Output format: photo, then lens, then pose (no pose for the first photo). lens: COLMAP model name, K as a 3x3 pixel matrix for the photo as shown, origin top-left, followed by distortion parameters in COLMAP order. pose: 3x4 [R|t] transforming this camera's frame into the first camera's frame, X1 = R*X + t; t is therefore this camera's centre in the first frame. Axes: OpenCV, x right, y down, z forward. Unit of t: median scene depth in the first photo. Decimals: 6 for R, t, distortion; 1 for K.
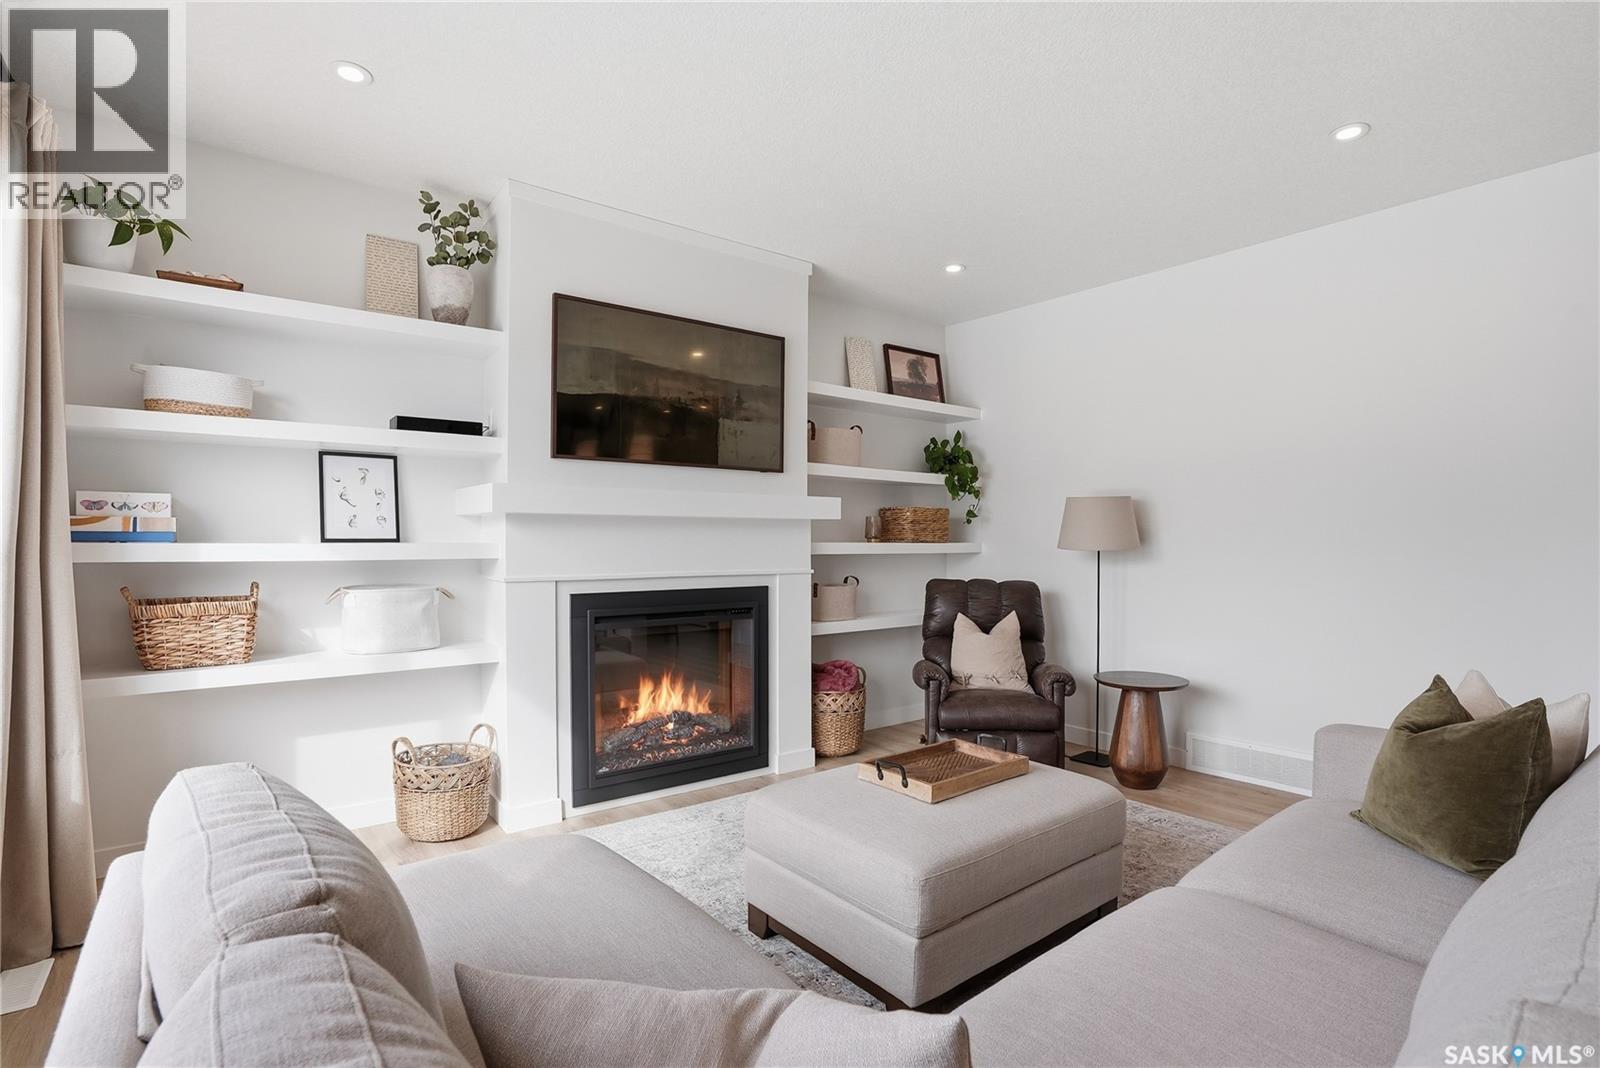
lens RADIAL K [[757.7, 0, 792.9], [0, 757.7, 541.3], [0, 0, 1]] dist [-0.018398, 0.001608]
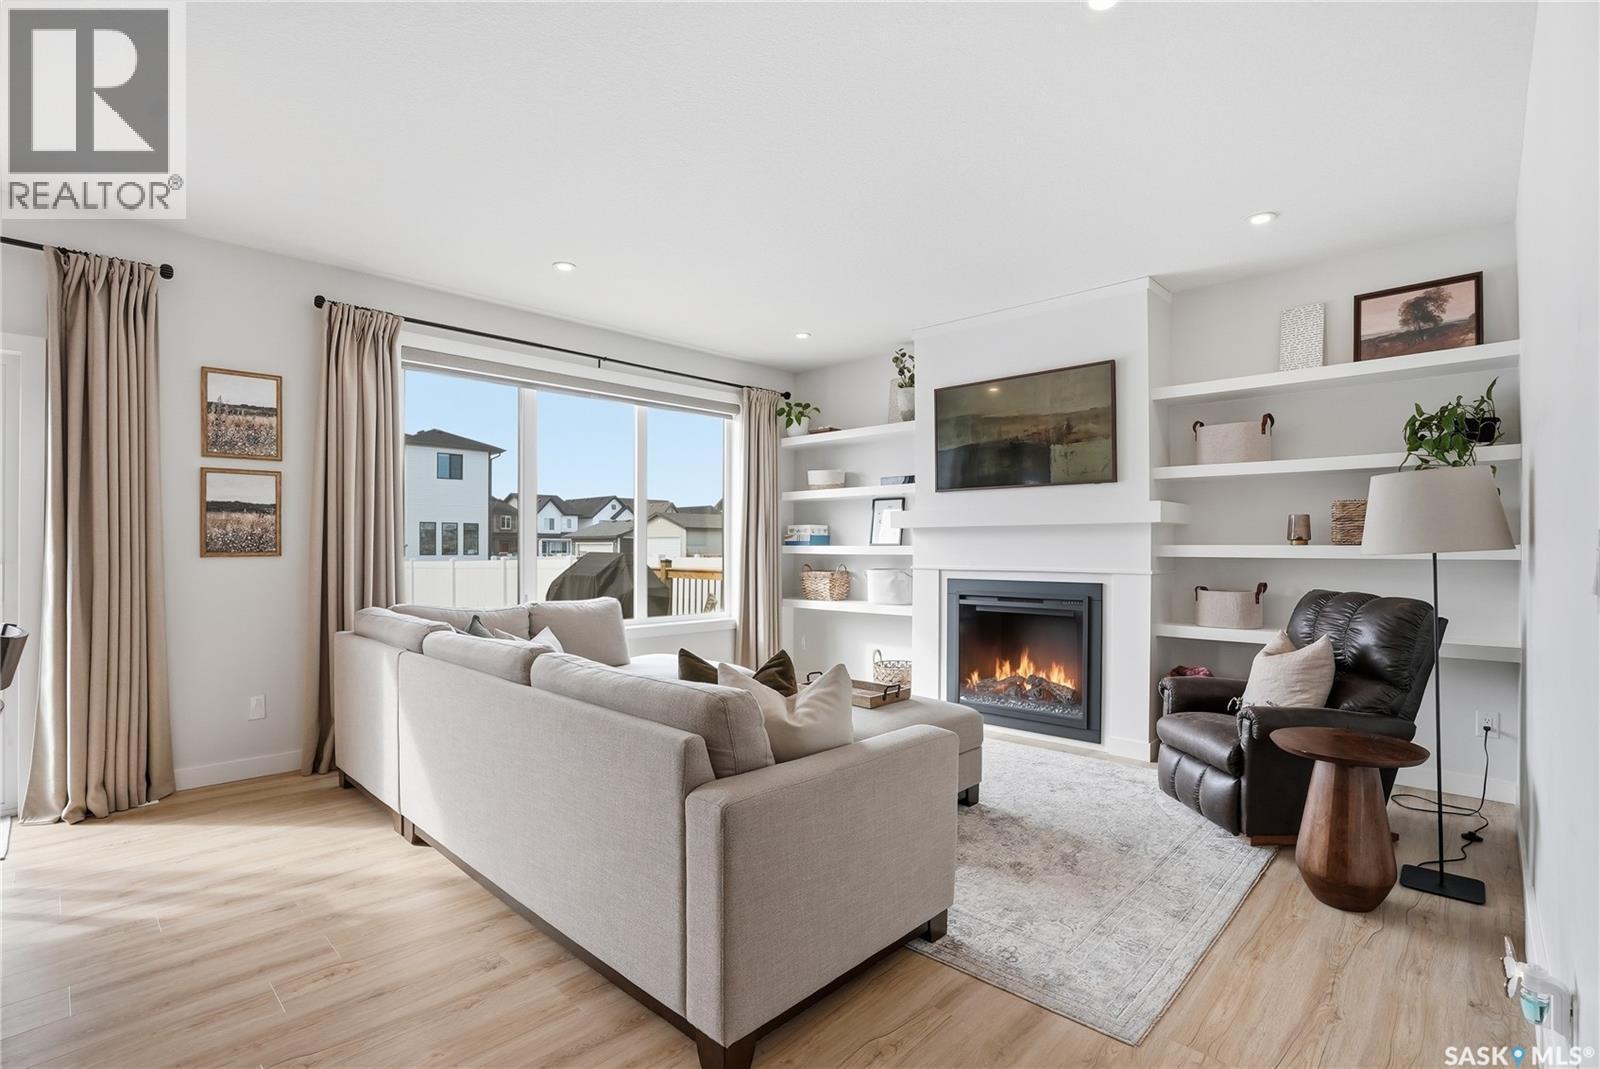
lens RADIAL K [[757.7, 0, 792.9], [0, 757.7, 541.8], [0, 0, 1]] dist [-0.018398, 0.001608]
pose [[0.172478, -0.005904, -0.984996, 1.047498], [0.002402, 0.999982, -0.005574, 0.001938], [0.985010, -0.001405, 0.172489, 0.366783]]
